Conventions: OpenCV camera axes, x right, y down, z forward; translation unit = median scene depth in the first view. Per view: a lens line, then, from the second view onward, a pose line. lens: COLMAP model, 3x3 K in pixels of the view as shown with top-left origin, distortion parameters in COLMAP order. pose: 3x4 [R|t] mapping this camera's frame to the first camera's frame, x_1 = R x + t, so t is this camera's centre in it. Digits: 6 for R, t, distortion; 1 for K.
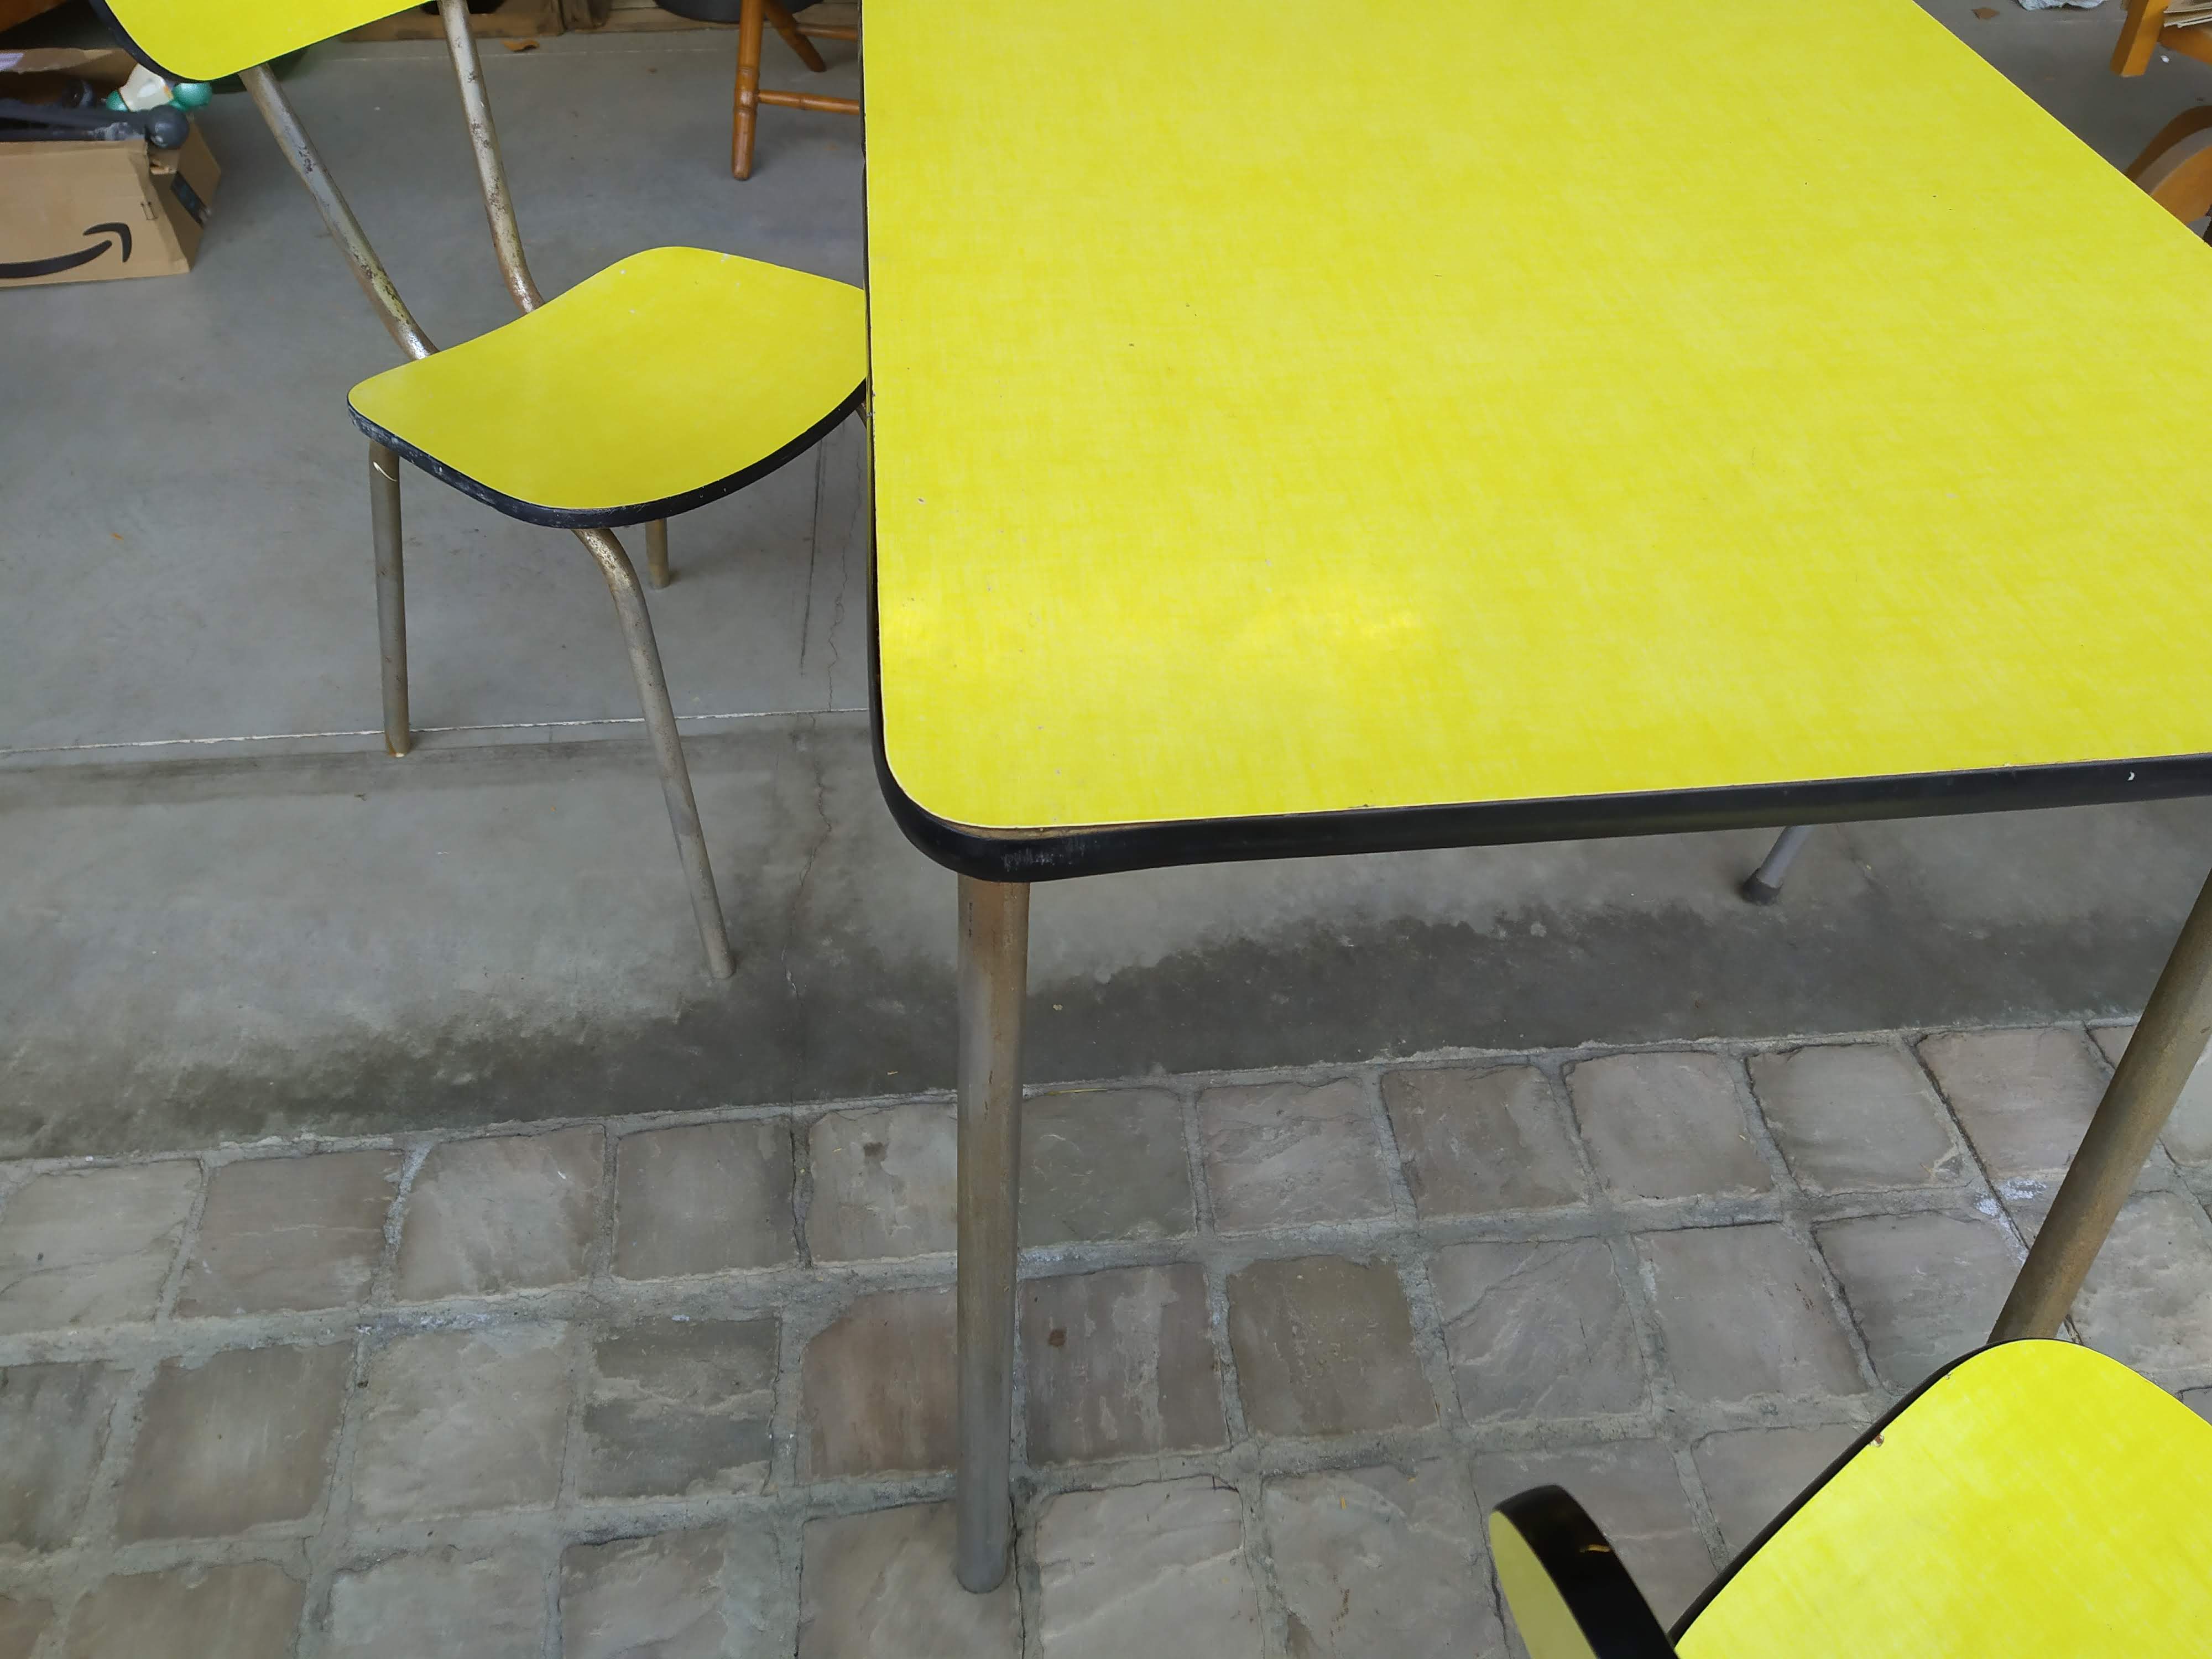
lens RADIAL K [[1623.5, 0, 1100.4], [0, 1623.5, 841.2], [0, 0, 1]] dist [0.099833, -0.139077]
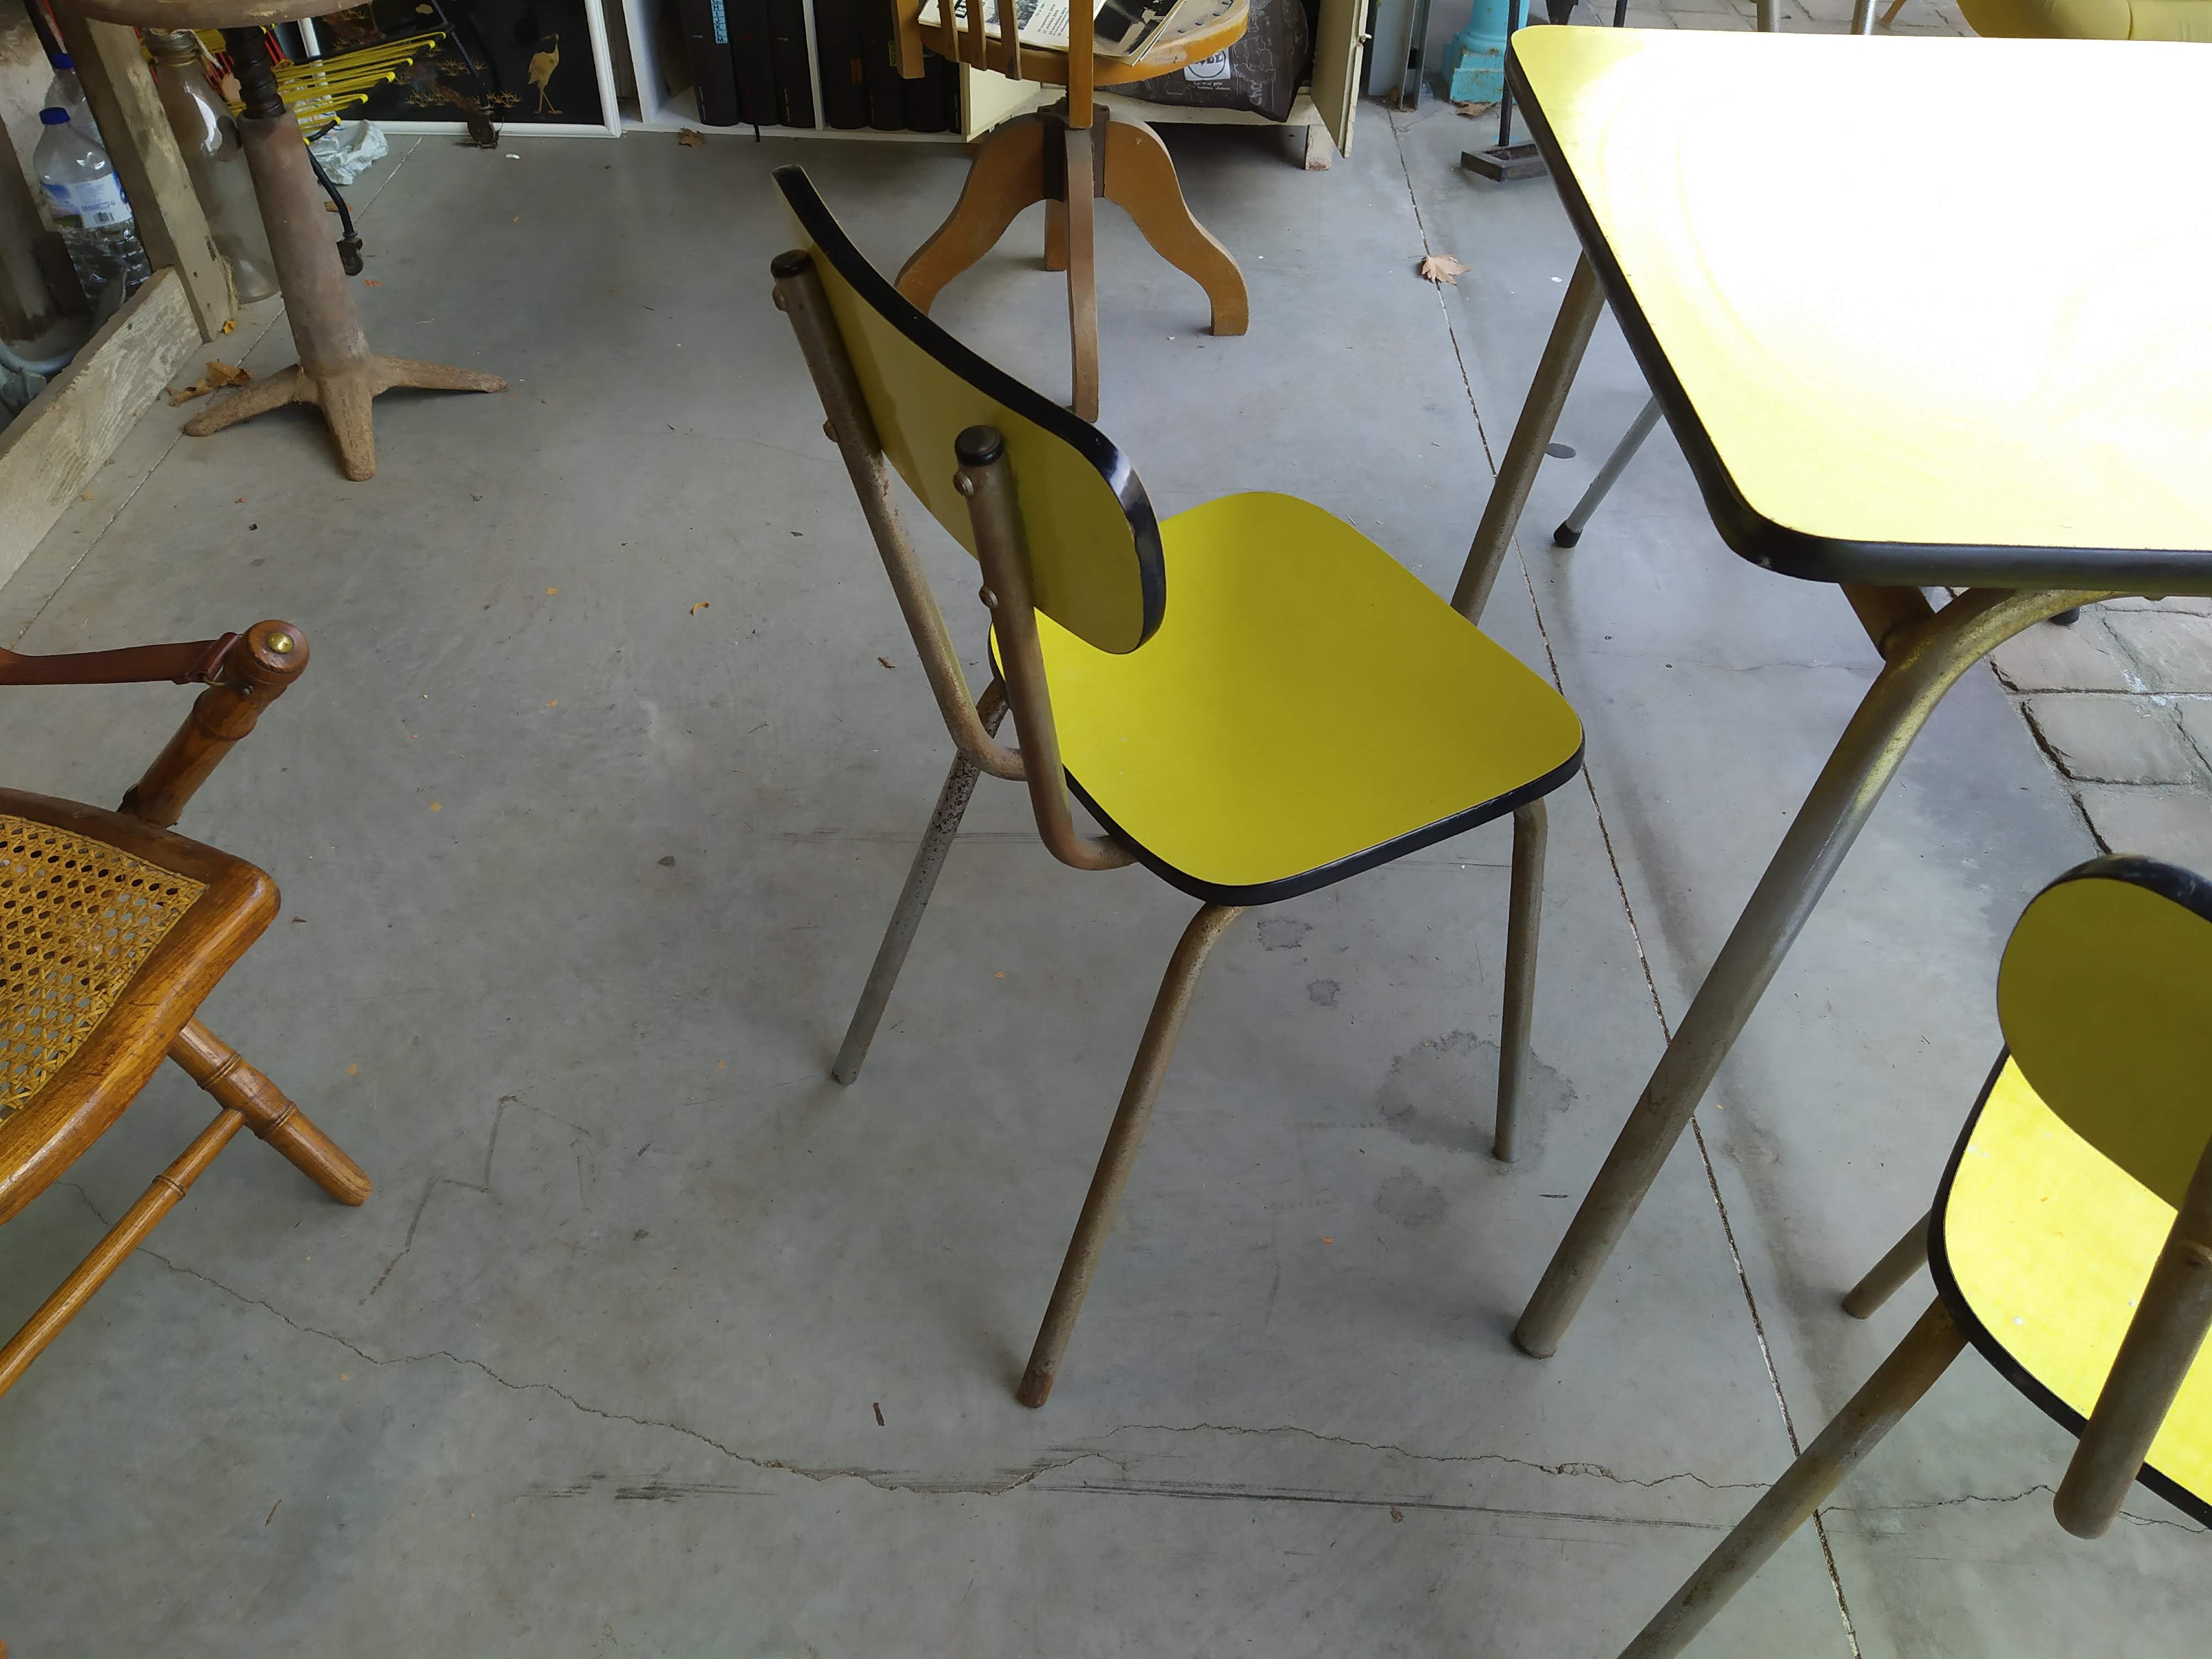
lens RADIAL K [[1623.5, 0, 1099.3], [0, 1623.5, 841.0], [0, 0, 1]] dist [0.099833, -0.139077]
pose [[0.111300, -0.694471, 0.710860, -0.655642], [0.705961, 0.558699, 0.435286, -0.968992], [-0.699450, 0.453393, 0.552453, 0.902007]]
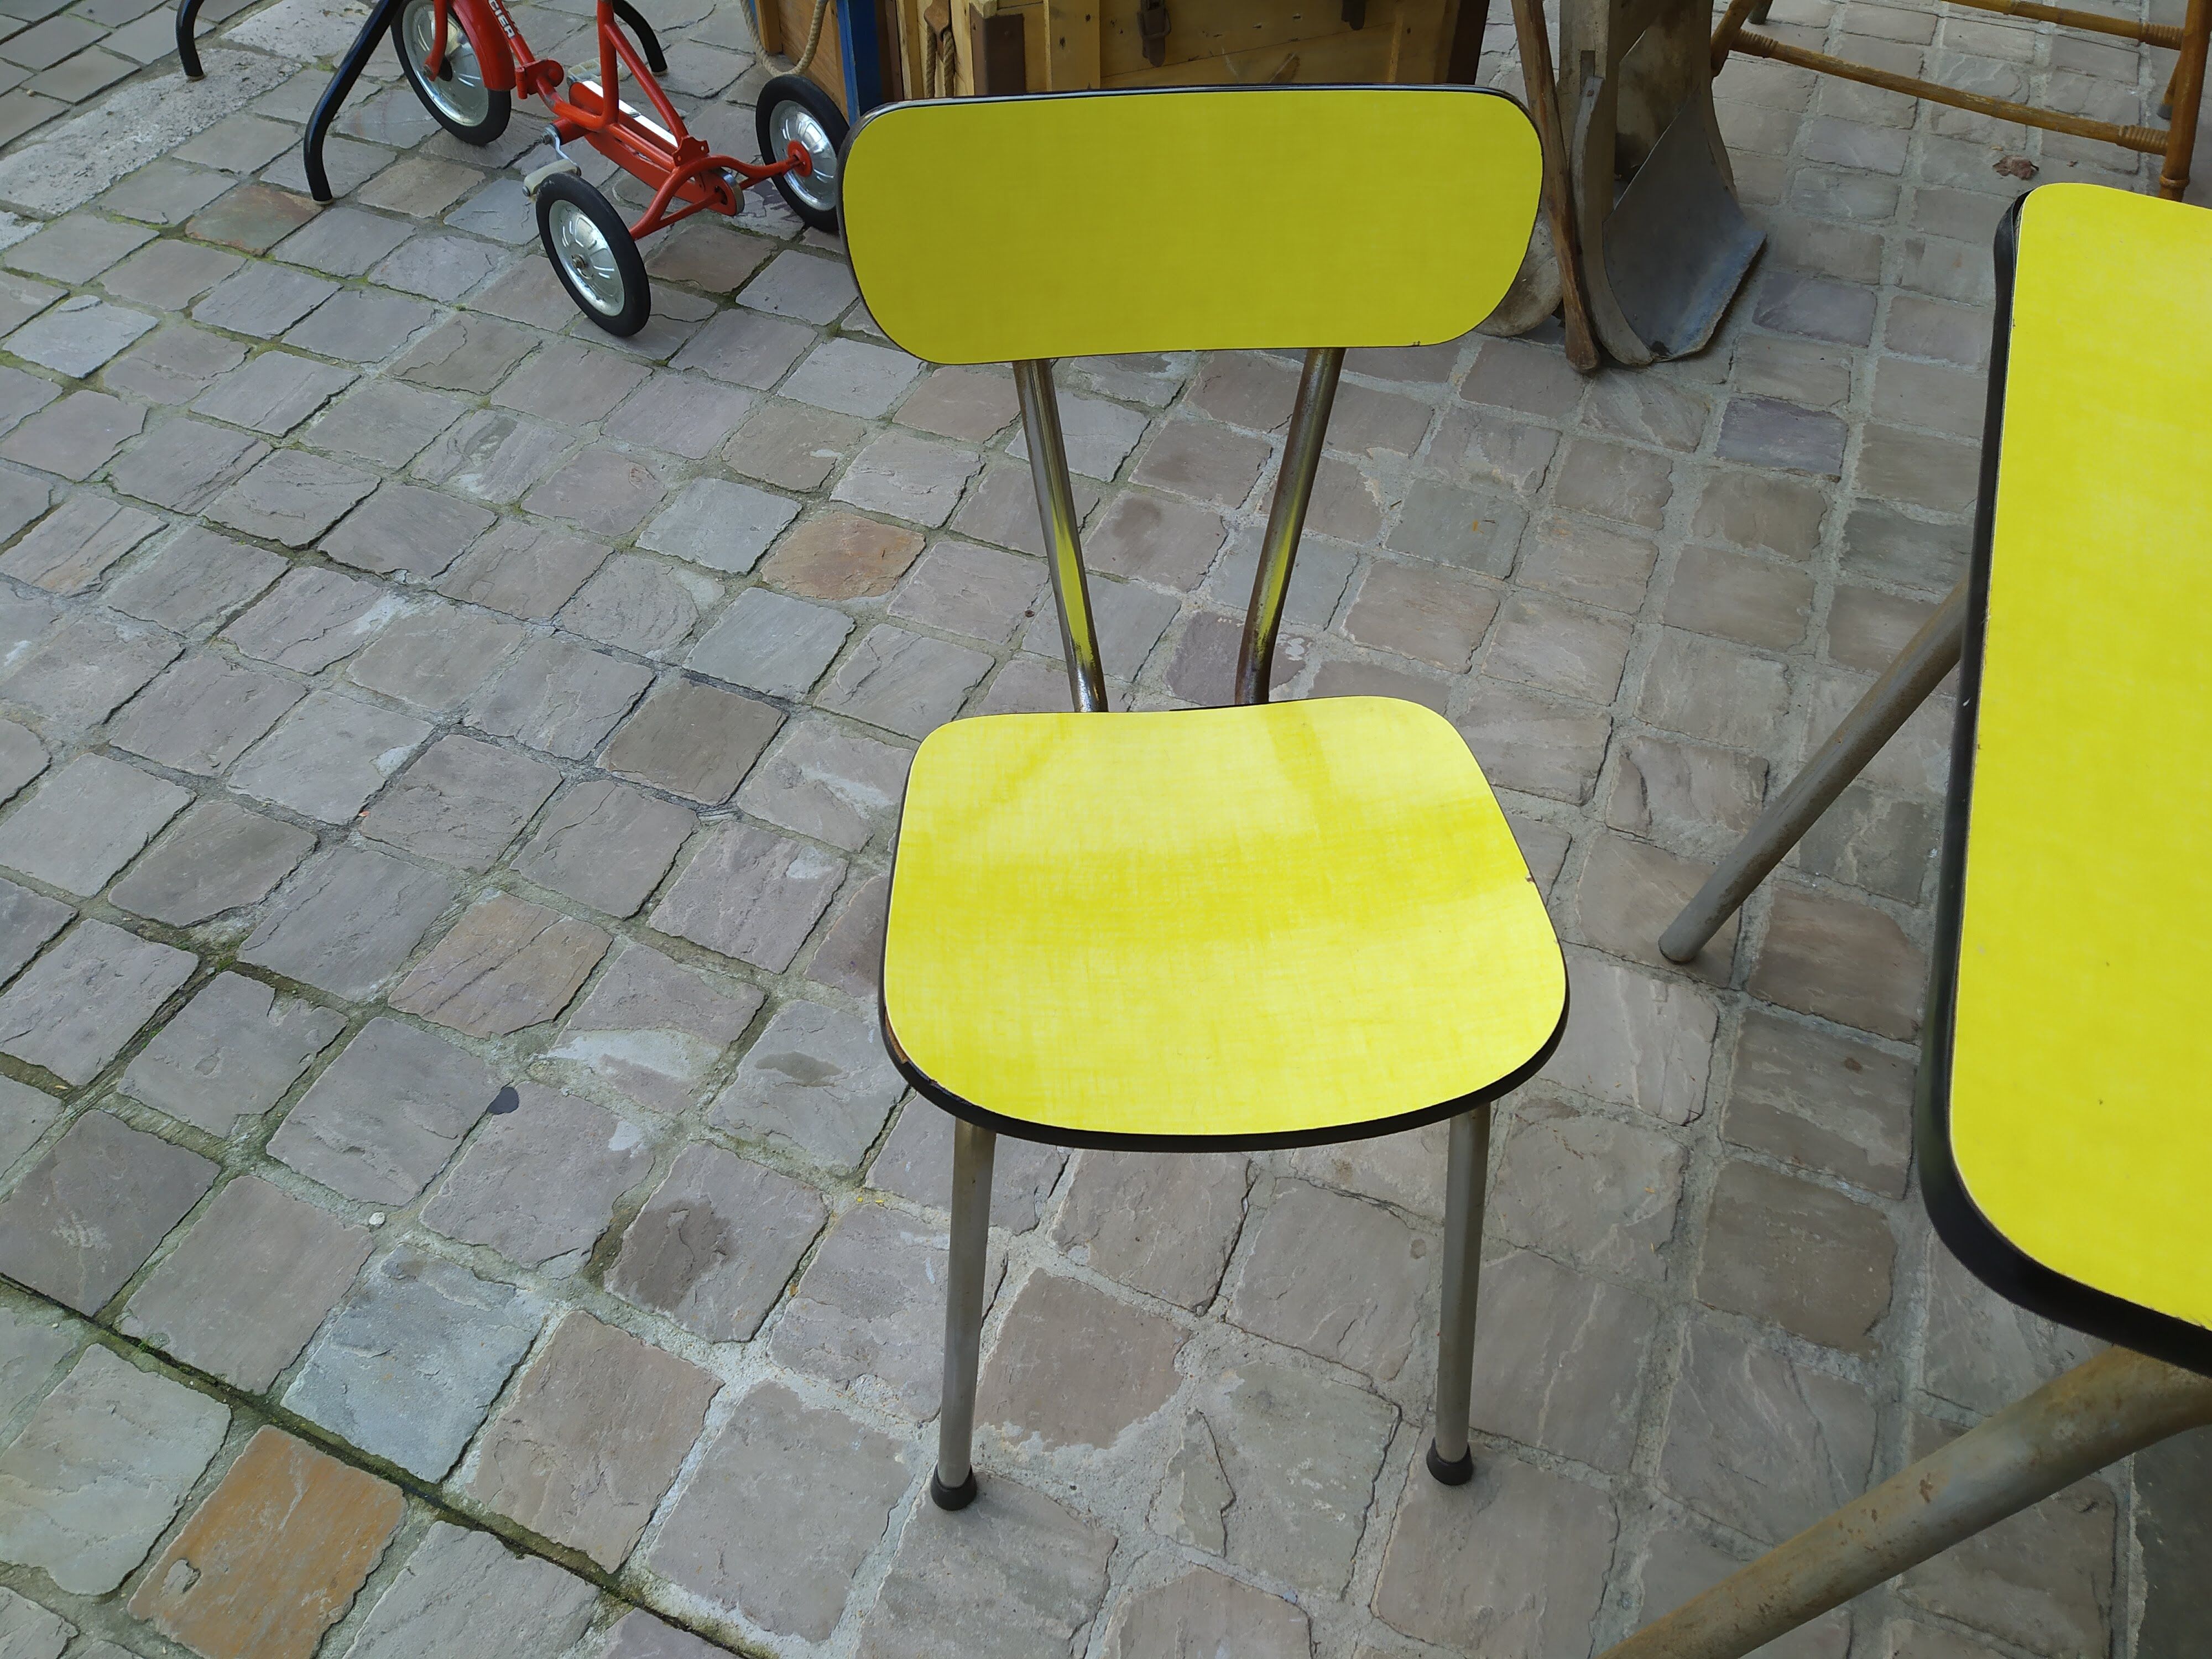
lens RADIAL K [[1623.5, 0, 1097.5], [0, 1623.5, 843.2], [0, 0, 1]] dist [0.099833, -0.139077]
pose [[-0.474329, 0.656064, -0.587019, 0.740783], [-0.661596, 0.174249, 0.729334, -0.200327], [0.580778, 0.734314, 0.351398, 0.157100]]
